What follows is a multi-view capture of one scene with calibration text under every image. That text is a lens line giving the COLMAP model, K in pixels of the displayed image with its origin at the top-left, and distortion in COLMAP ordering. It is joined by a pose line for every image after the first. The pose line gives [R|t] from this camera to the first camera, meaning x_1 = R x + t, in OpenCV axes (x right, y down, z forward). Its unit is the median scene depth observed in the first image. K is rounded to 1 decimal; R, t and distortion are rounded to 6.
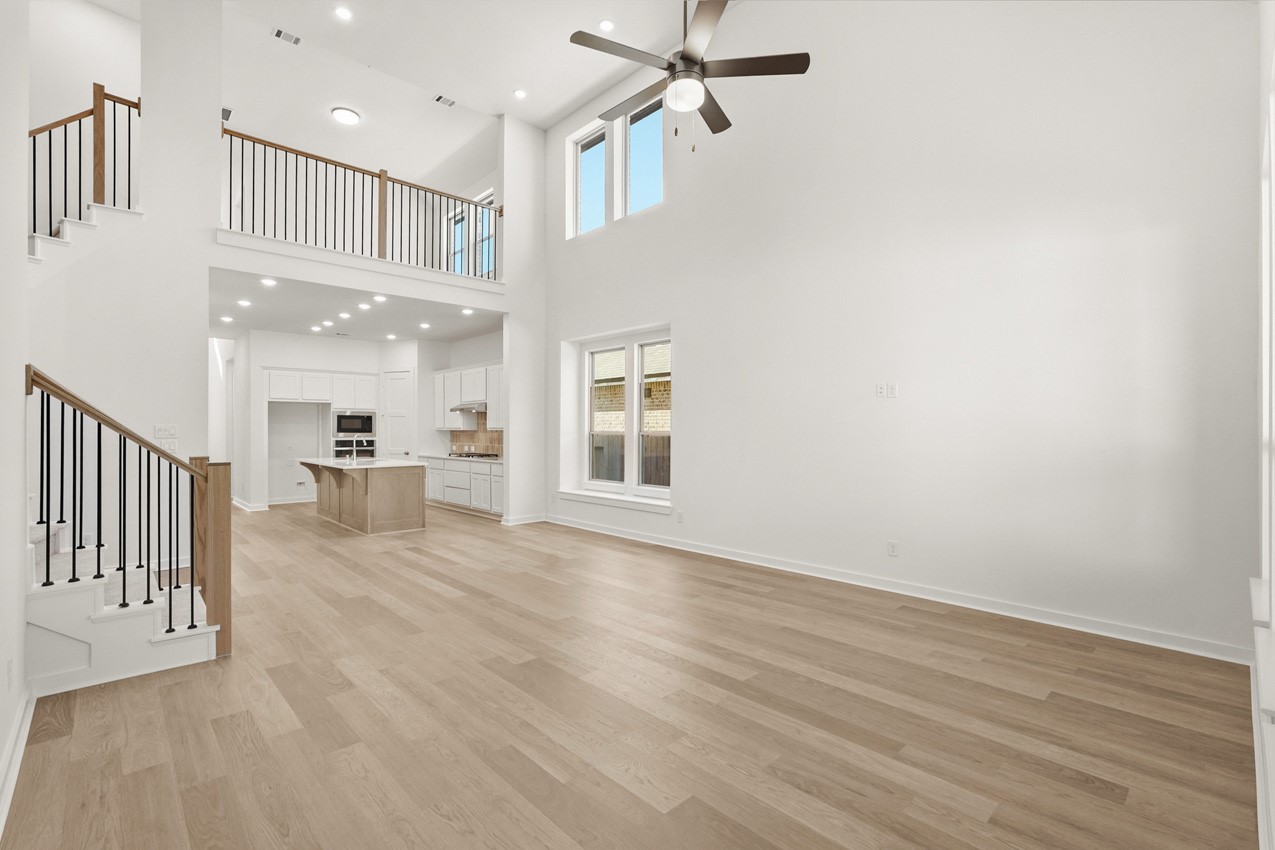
lens RADIAL K [[561.0, 0, 632.4], [0, 561.0, 432.7], [0, 0, 1]] dist [-0.015018, 0.007415]
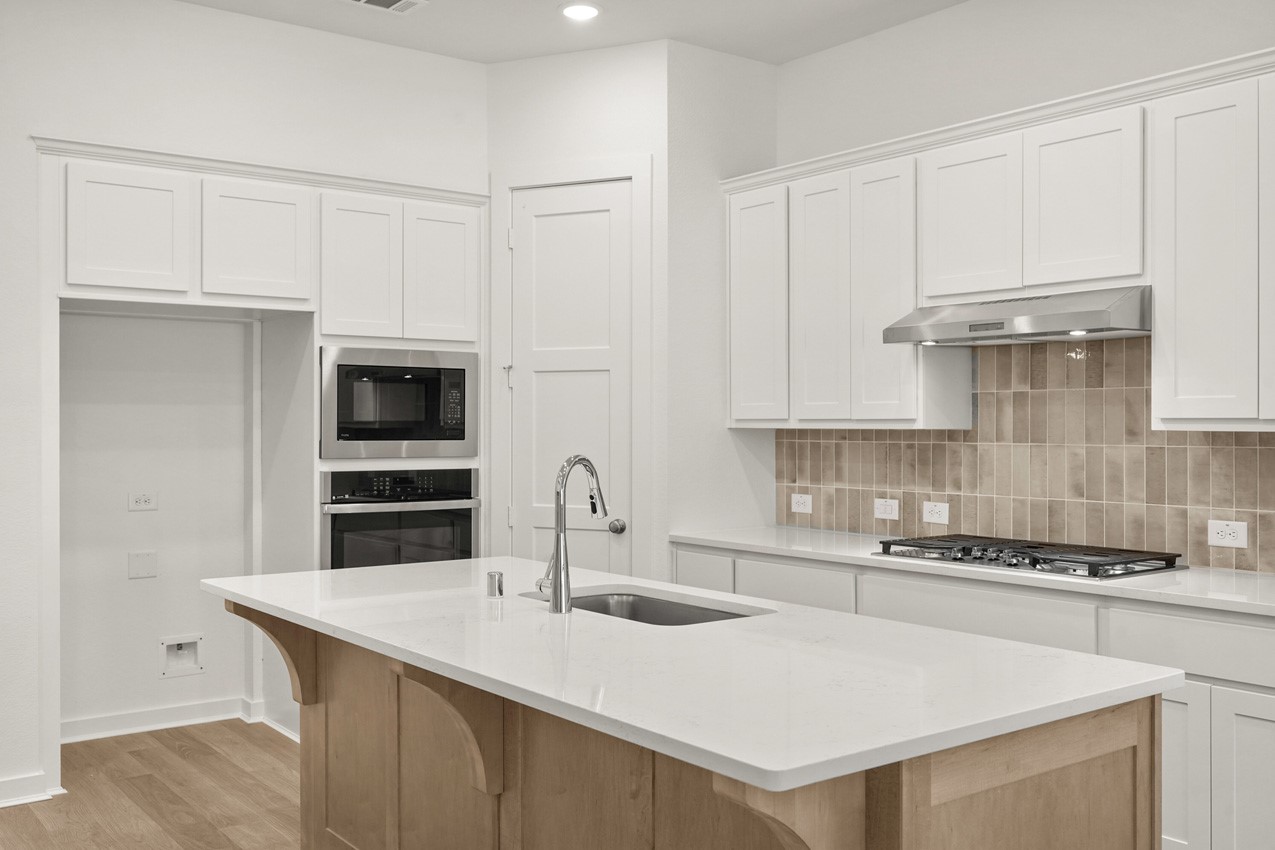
lens RADIAL K [[1200.1, 0, 639.2], [0, 1200.1, 426.2], [0, 0, 1]] dist [0.004187, 0.000000]
pose [[0.994093, -0.000886, -0.108530, -0.370065], [0.000736, 0.999999, -0.001417, -0.005351], [0.108531, 0.001329, 0.994092, 0.547606]]
